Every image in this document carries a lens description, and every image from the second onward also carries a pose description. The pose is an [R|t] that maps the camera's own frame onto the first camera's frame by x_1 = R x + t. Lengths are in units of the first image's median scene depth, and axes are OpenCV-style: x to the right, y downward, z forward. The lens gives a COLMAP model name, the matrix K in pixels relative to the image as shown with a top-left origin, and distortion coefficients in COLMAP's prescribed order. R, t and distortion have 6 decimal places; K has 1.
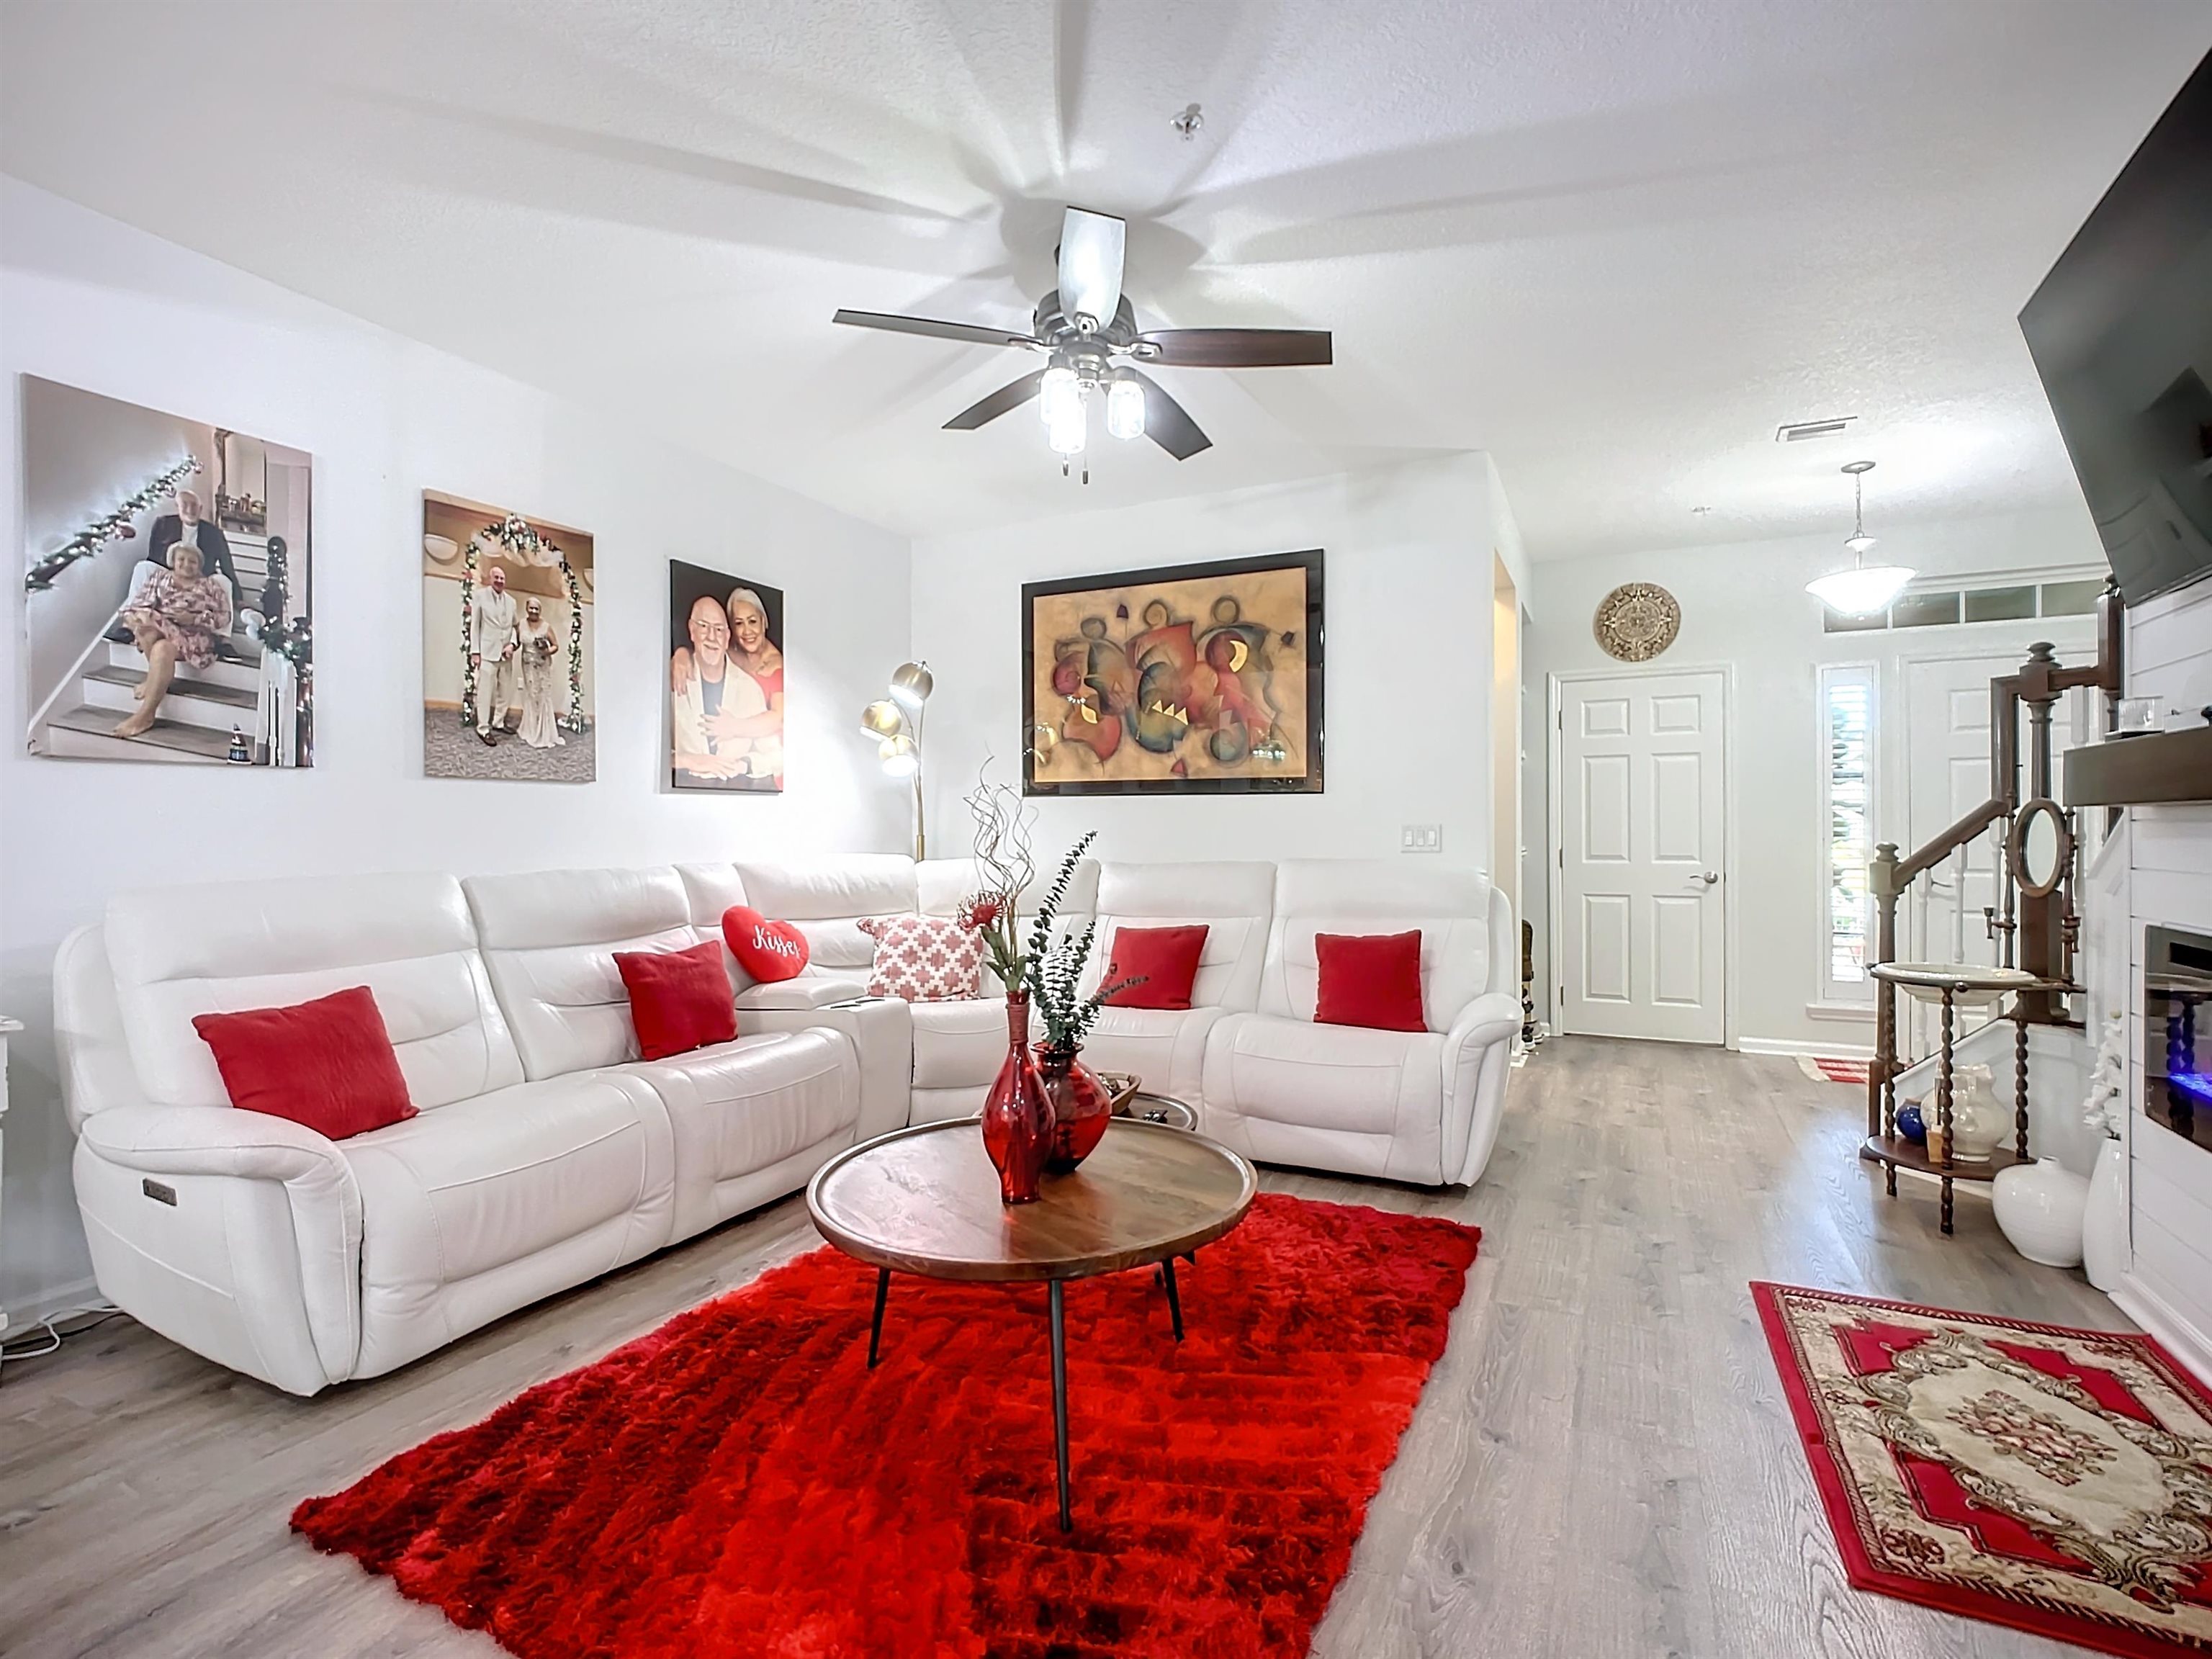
lens RADIAL K [[1054.2, 0, 1107.6], [0, 1054.2, 843.3], [0, 0, 1]] dist [-0.021299, 0.000832]
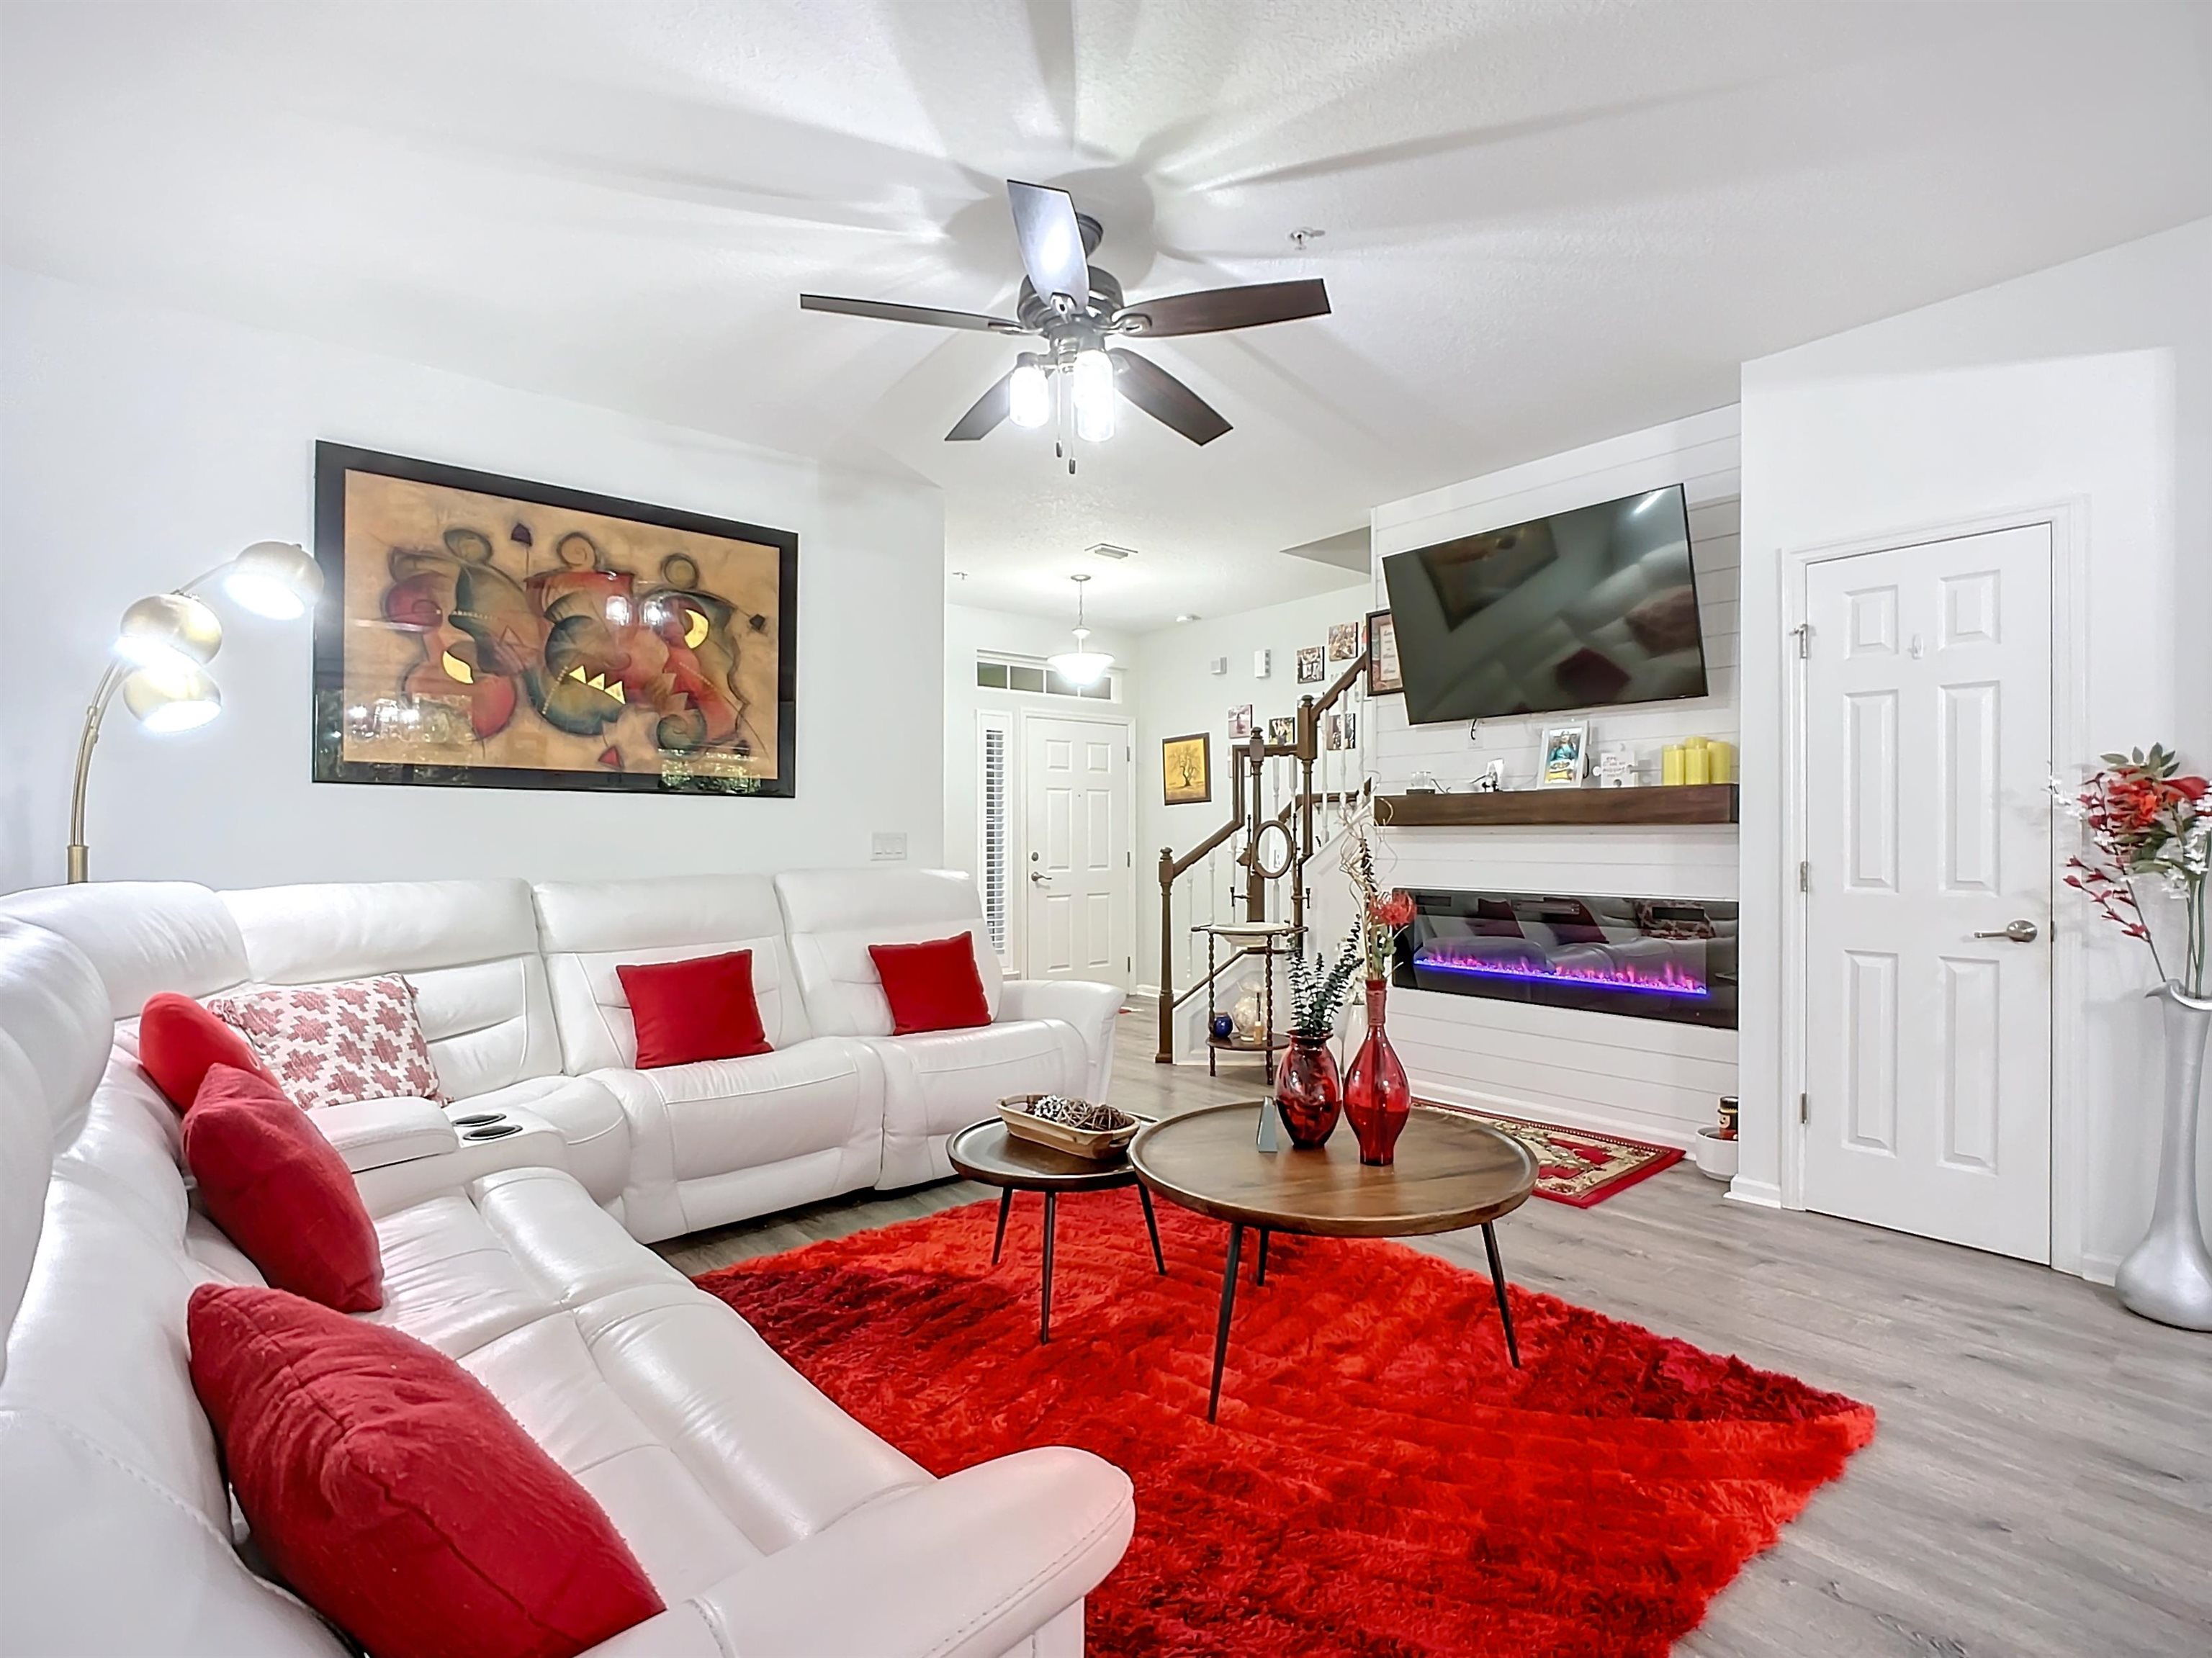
lens RADIAL K [[1073.8, 0, 1188.8], [0, 1073.8, 845.3], [0, 0, 1]] dist [-0.000687, -0.000126]
pose [[0.373359, -0.002382, 0.927684, -0.530645], [0.010905, 0.999939, -0.001821, -0.000752], [-0.927623, 0.010797, 0.373362, 0.324778]]
